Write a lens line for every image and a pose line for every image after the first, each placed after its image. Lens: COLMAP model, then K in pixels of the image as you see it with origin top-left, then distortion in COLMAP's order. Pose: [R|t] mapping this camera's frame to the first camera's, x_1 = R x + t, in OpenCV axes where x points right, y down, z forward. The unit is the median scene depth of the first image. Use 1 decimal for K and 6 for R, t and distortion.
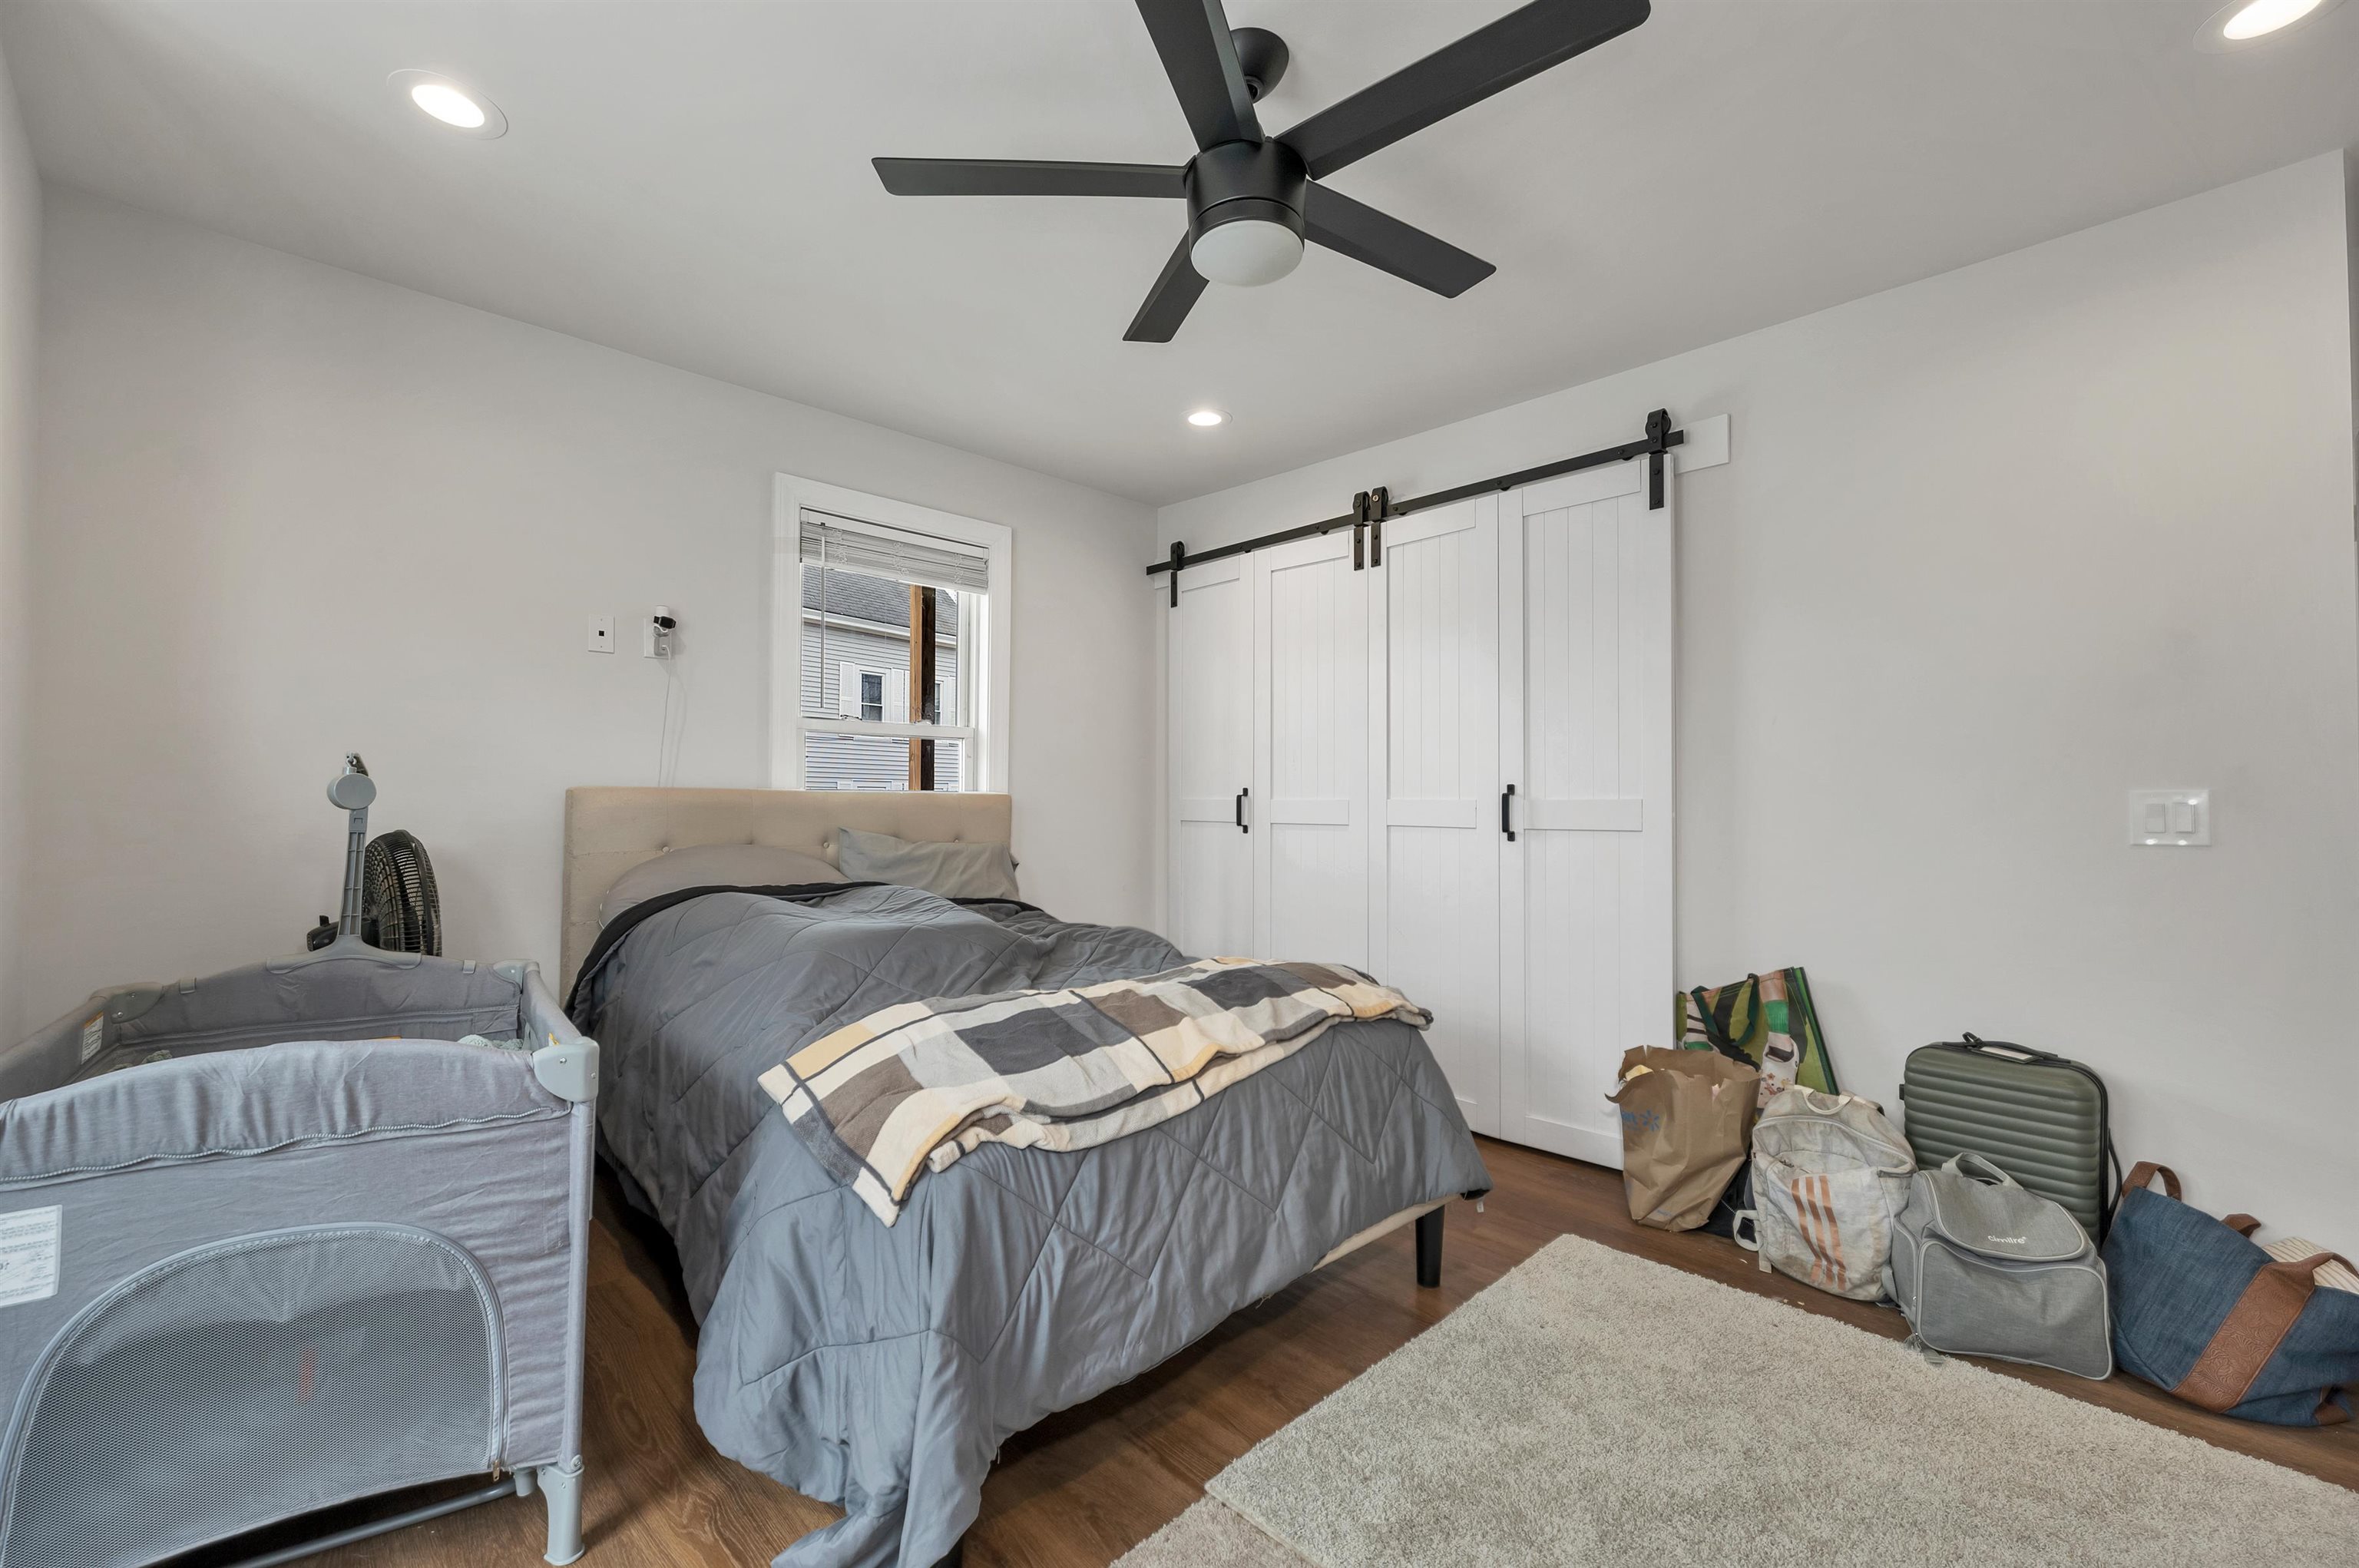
lens RADIAL K [[979.6, 0, 1179.4], [0, 979.6, 781.2], [0, 0, 1]] dist [0.002586, -0.000761]
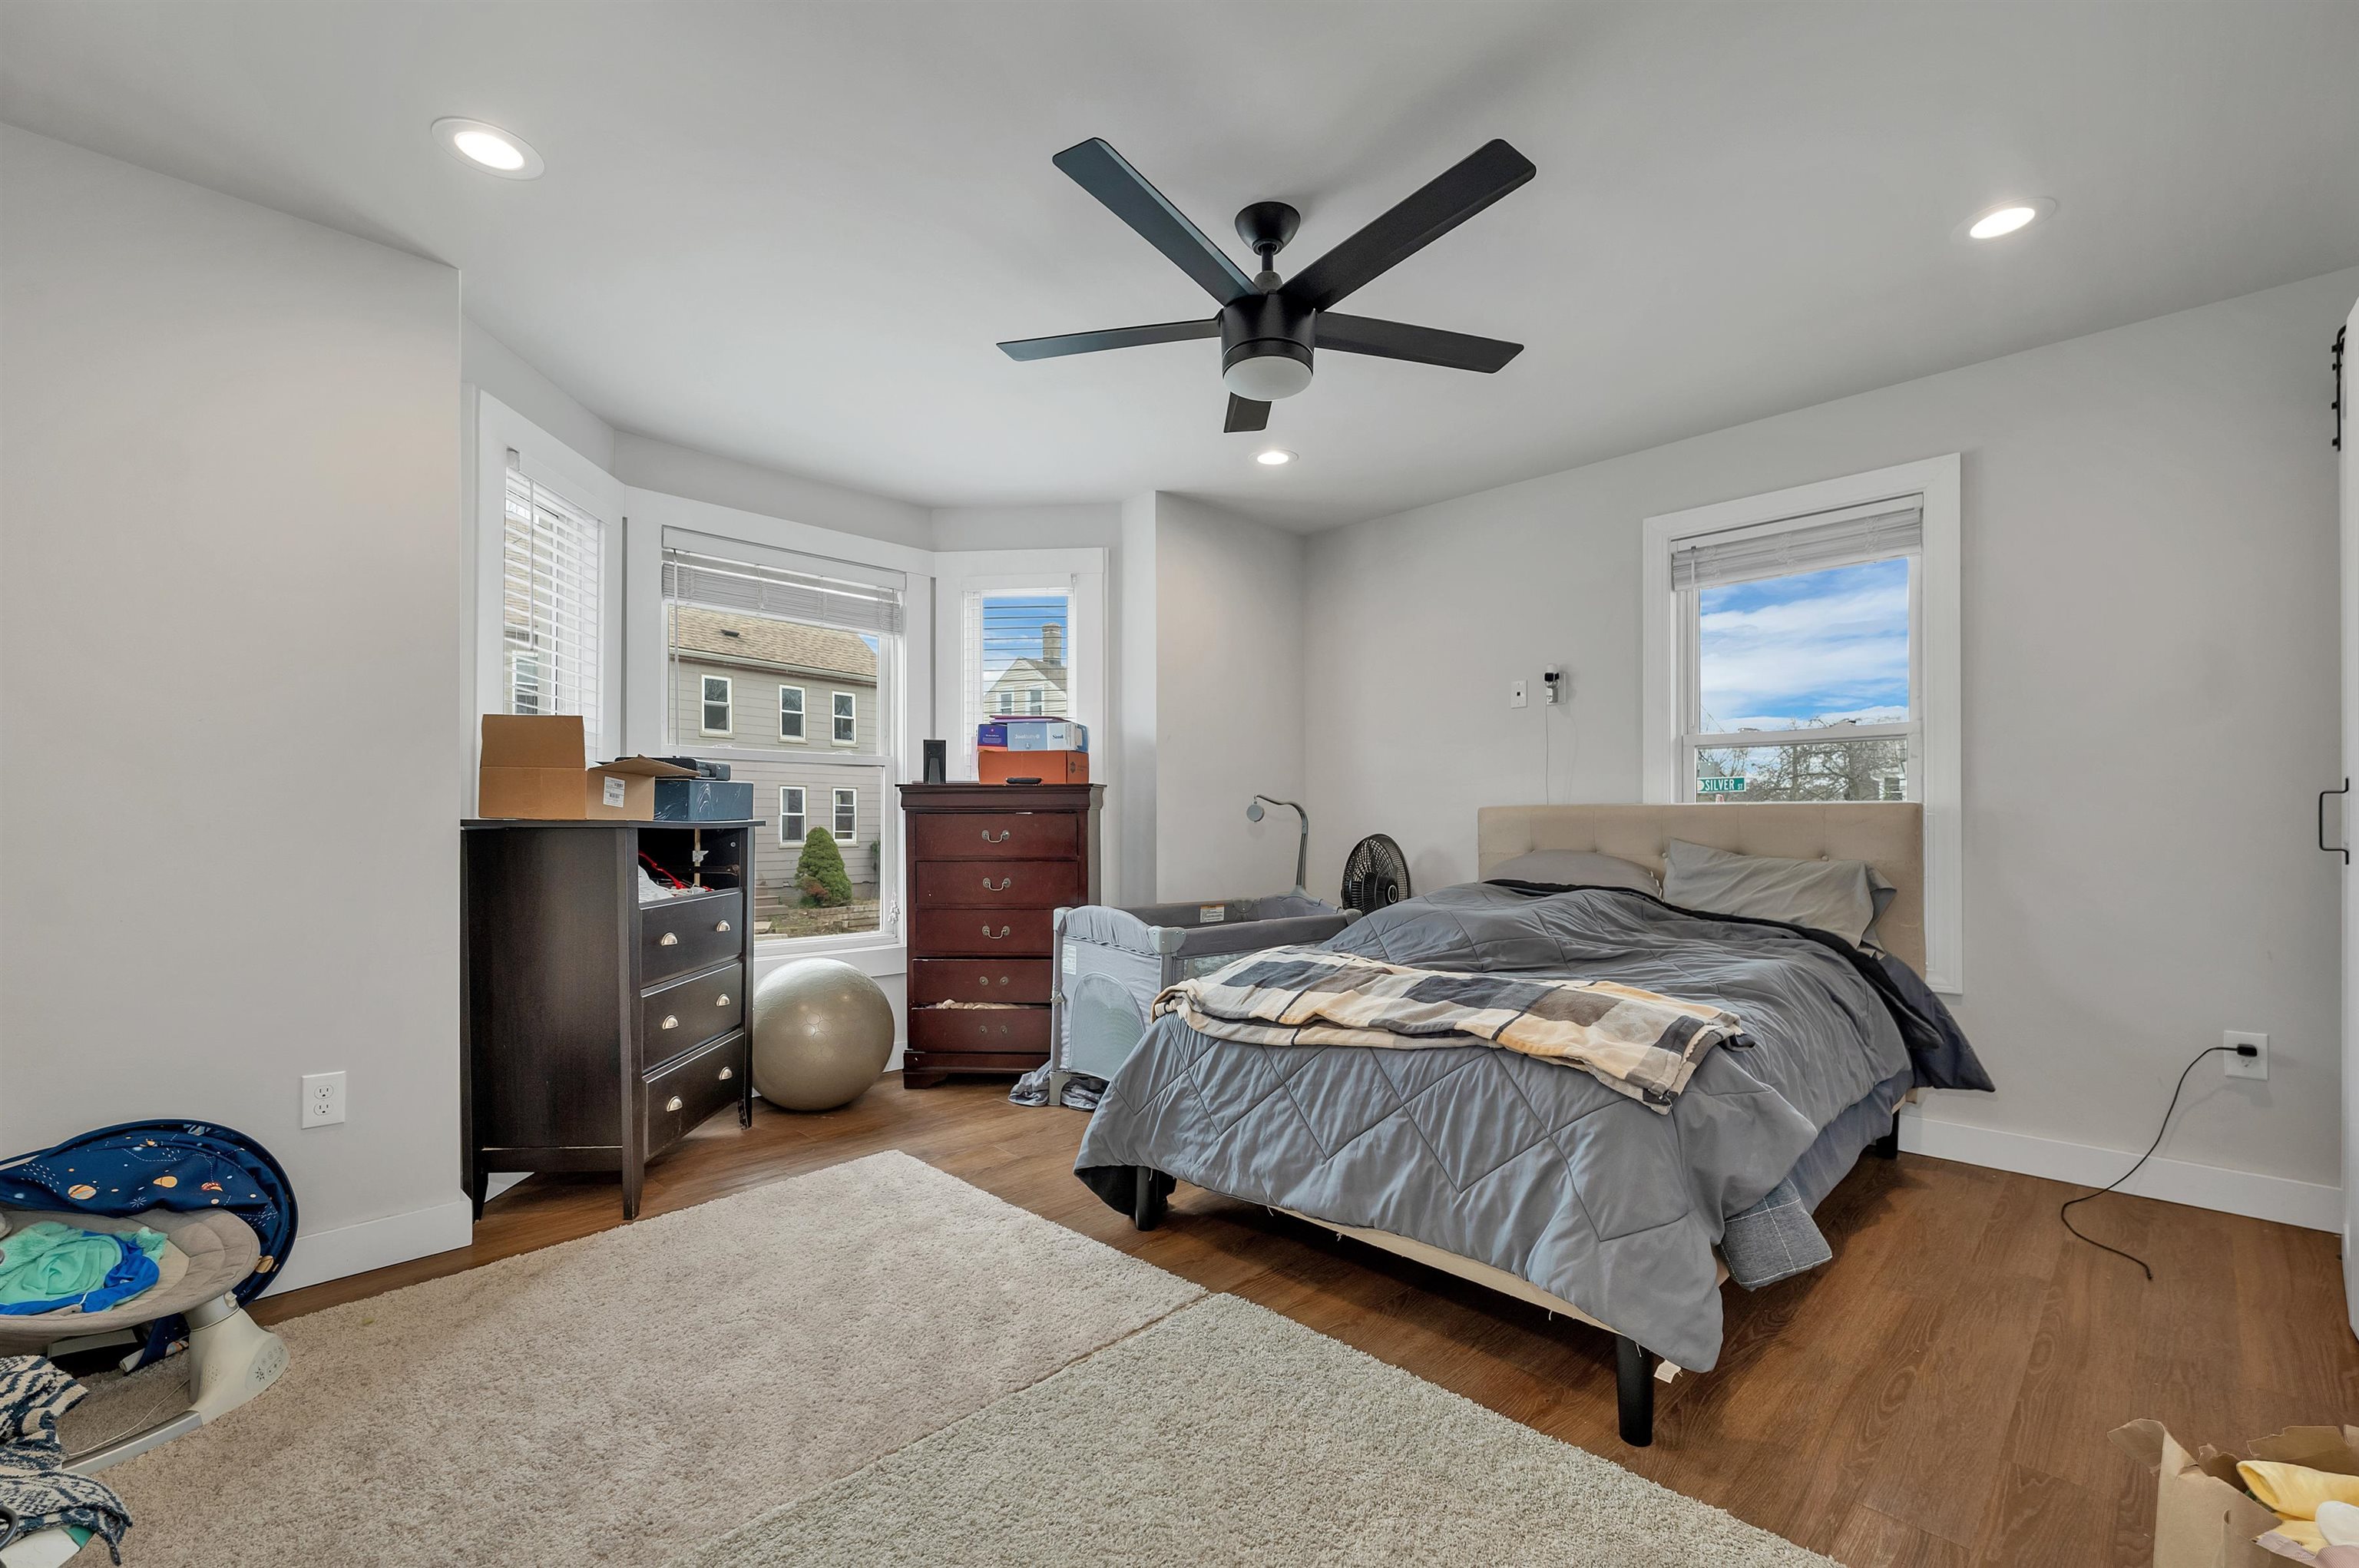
lens RADIAL K [[979.6, 0, 1162.9], [0, 979.6, 824.3], [0, 0, 1]] dist [0.002586, -0.000761]
pose [[0.002667, -0.000228, -0.999996, 0.875590], [0.023873, 0.999715, -0.000165, 0.022323], [0.999711, -0.023872, 0.002672, 0.557120]]
